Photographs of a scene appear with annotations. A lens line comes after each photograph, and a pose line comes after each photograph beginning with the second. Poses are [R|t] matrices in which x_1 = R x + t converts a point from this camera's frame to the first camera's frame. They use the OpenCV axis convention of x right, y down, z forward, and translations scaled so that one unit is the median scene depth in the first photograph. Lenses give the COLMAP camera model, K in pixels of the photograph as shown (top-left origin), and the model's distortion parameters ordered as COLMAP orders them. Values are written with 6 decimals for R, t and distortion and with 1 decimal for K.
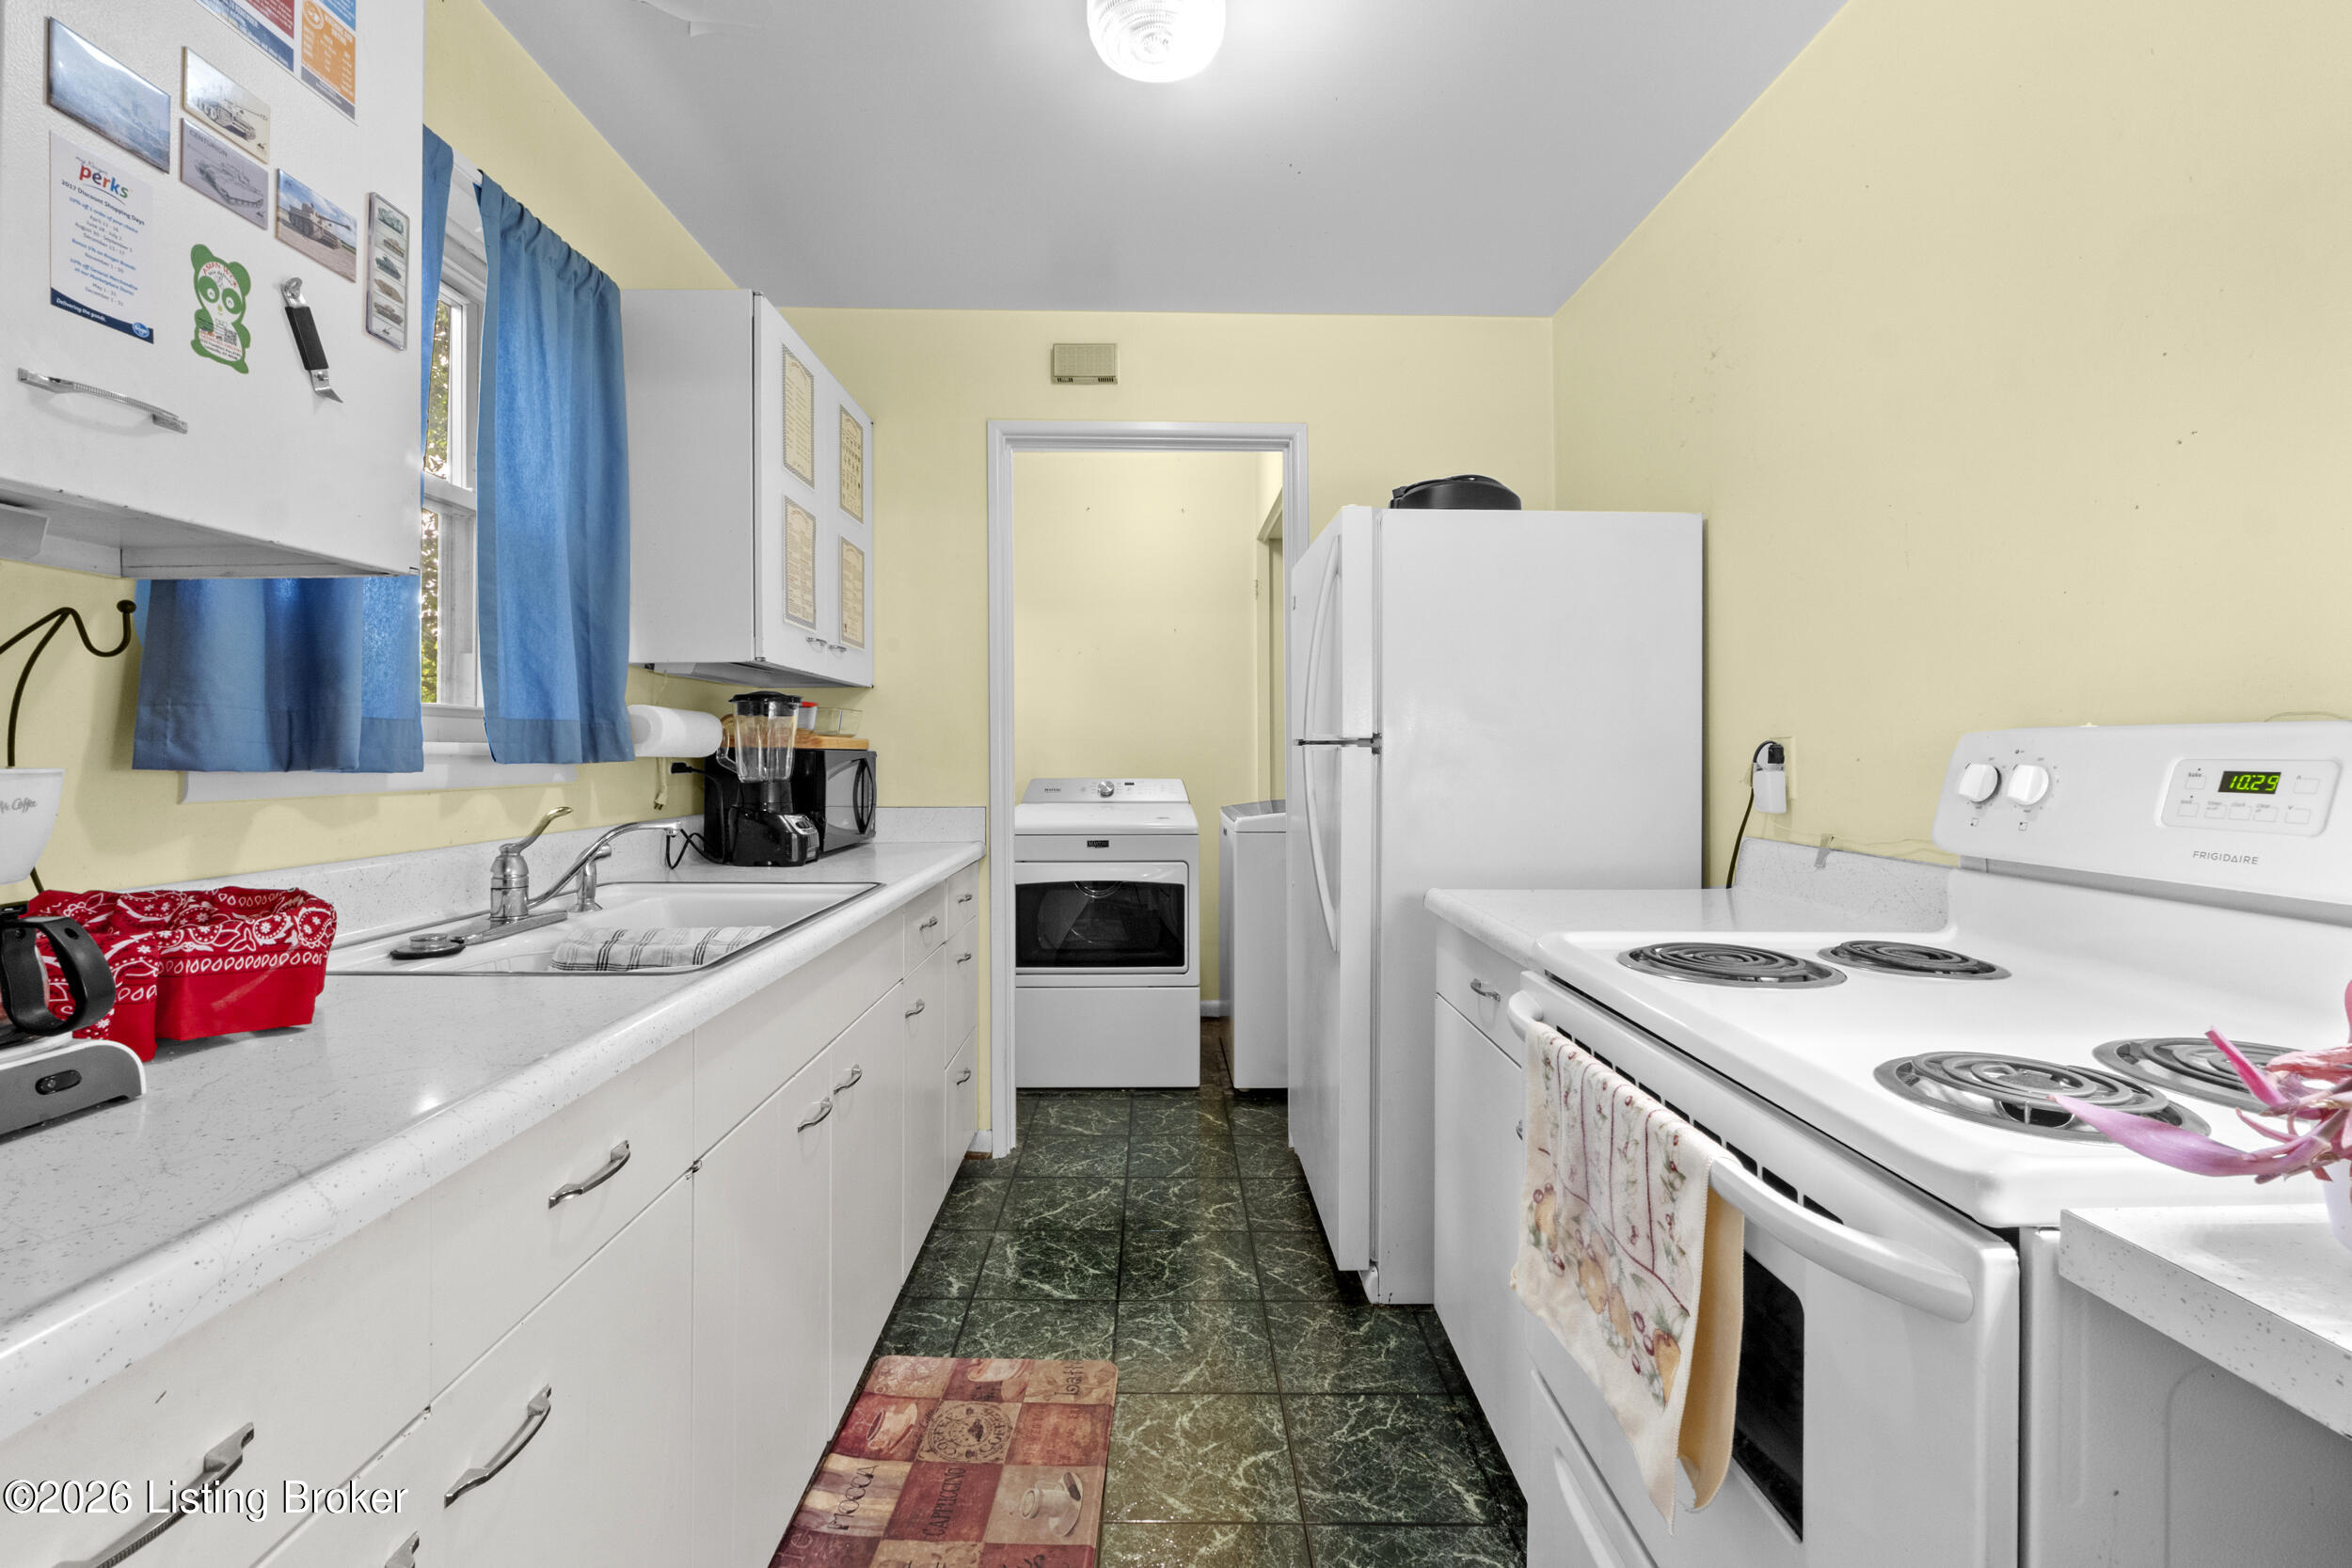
lens RADIAL K [[997.4, 0, 1164.6], [0, 997.4, 752.4], [0, 0, 1]] dist [-0.008885, -0.000105]
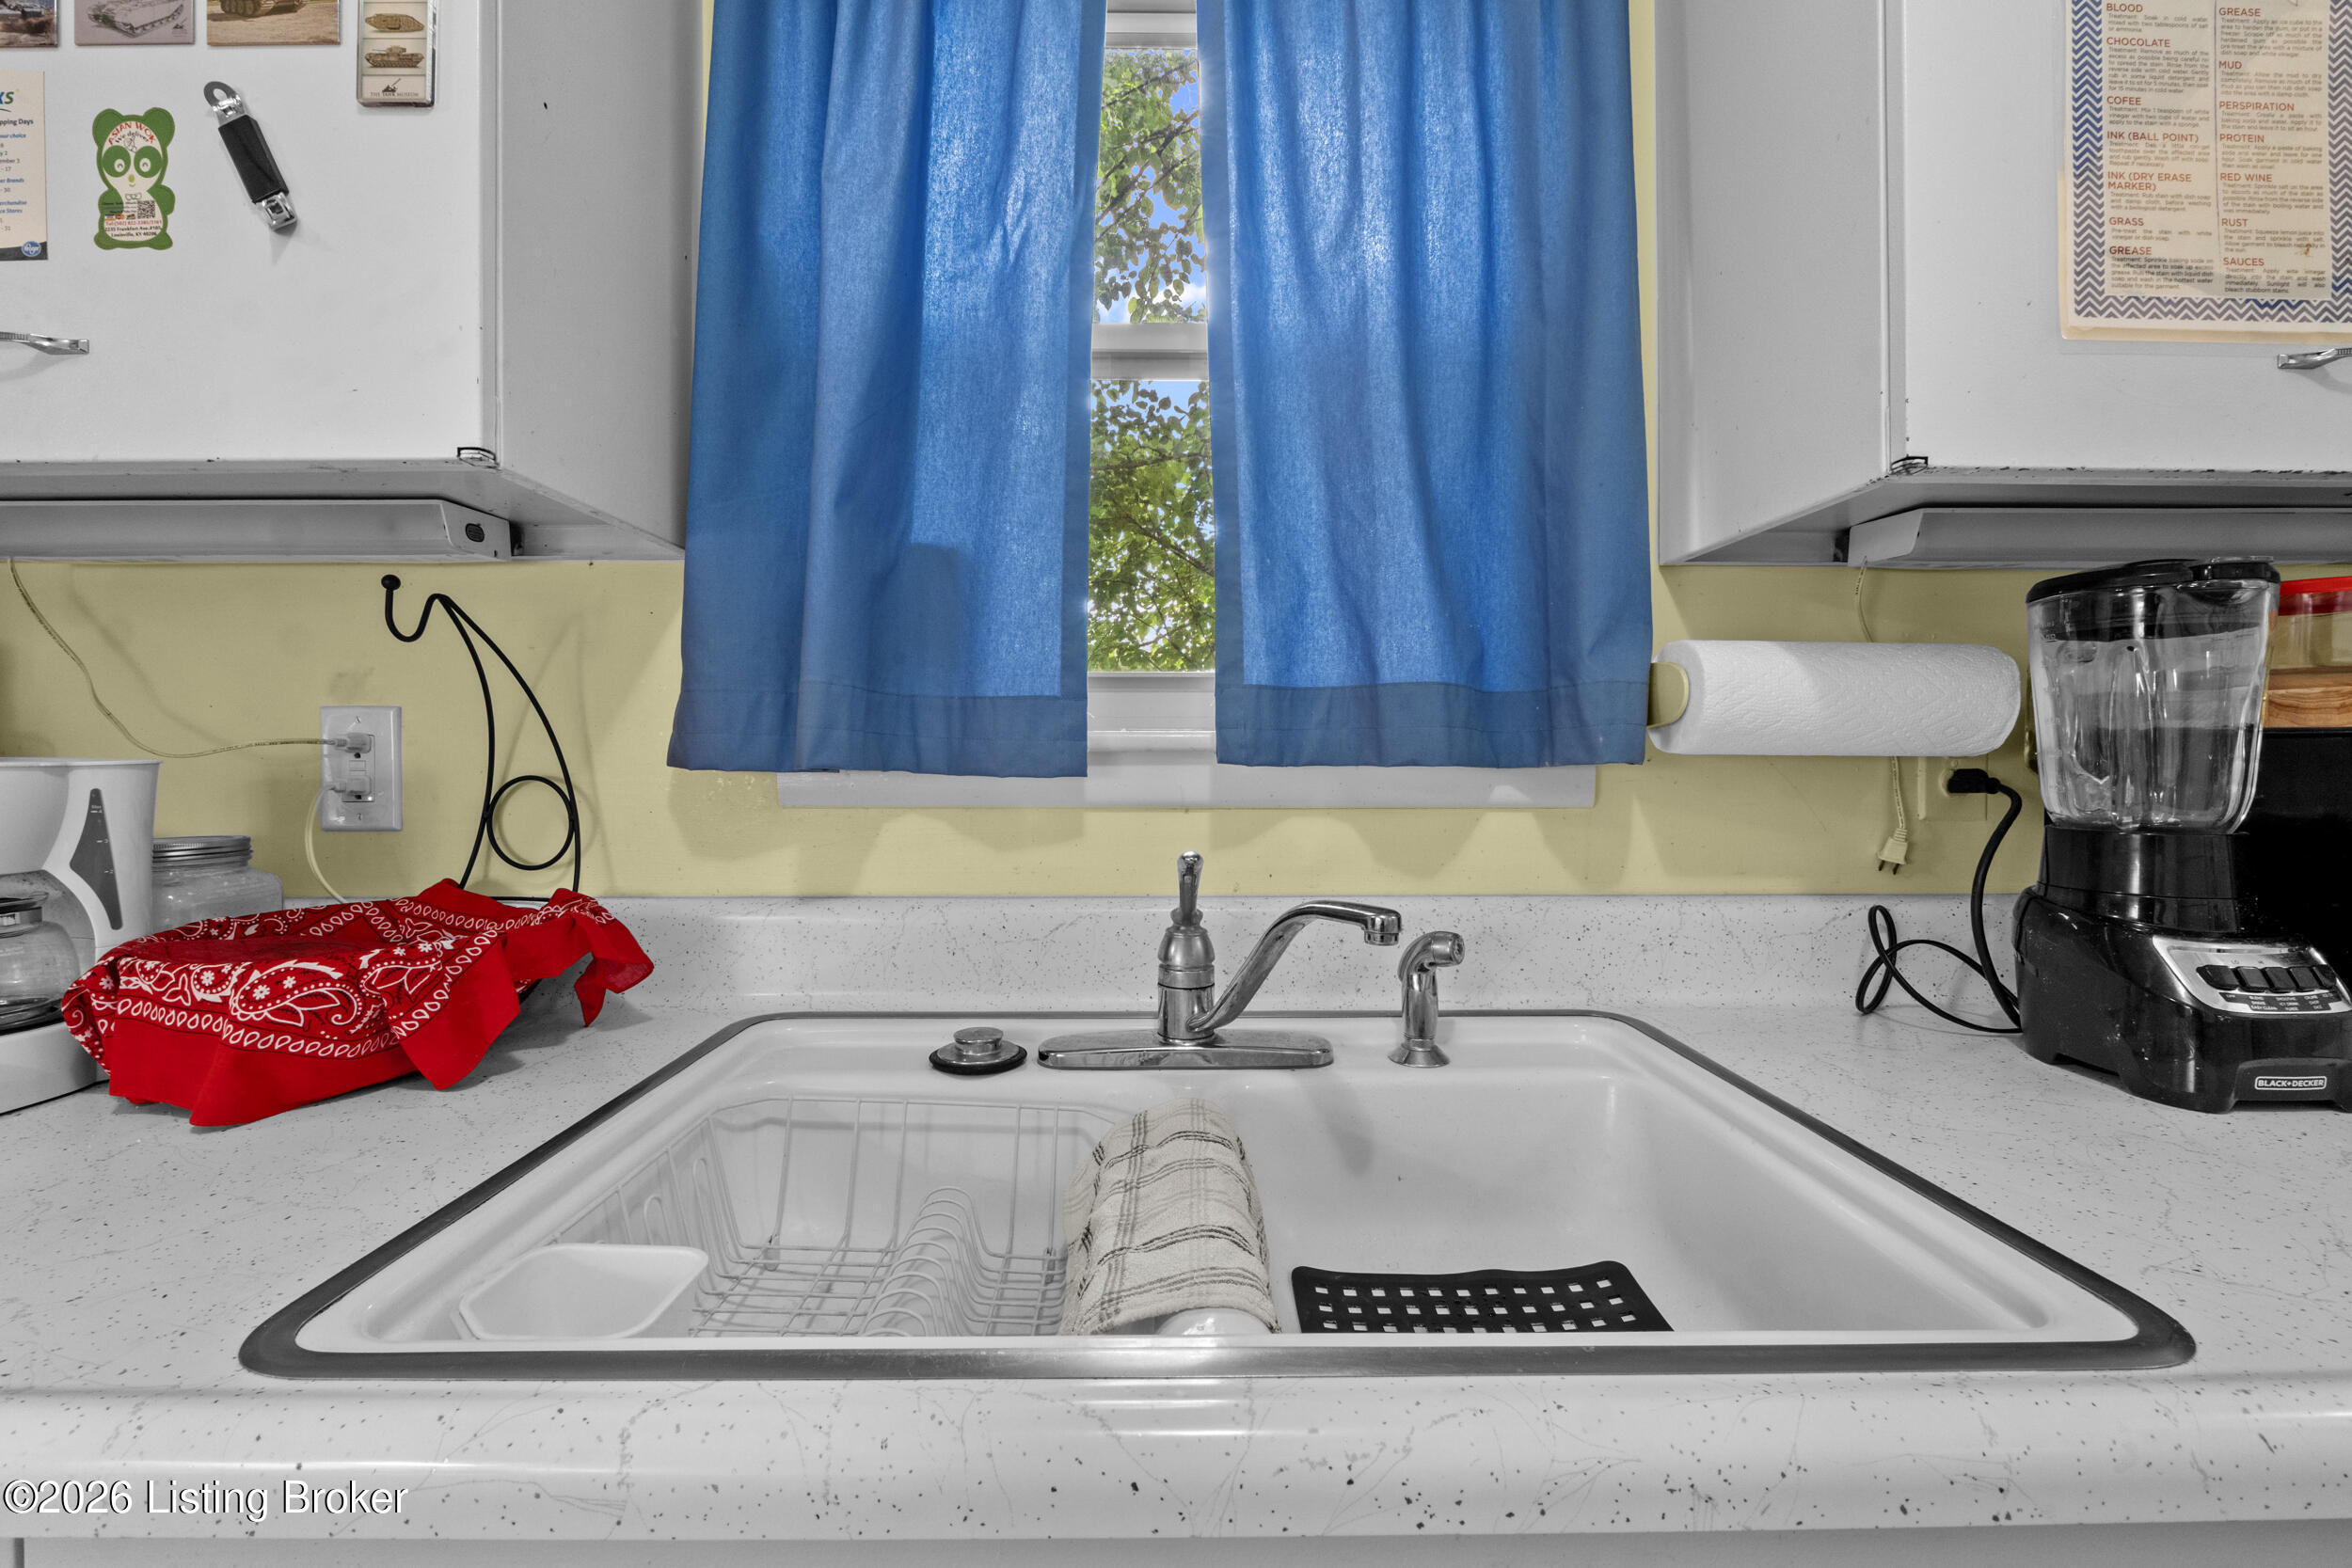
lens RADIAL K [[1002.0, 0, 1180.1], [0, 1002.0, 767.5], [0, 0, 1]] dist [-0.003180, -0.000767]
pose [[-0.004203, 0.013004, -0.999907, -0.137620], [0.001691, 0.999914, 0.012997, 0.007382], [0.999990, -0.001636, -0.004225, 1.541776]]
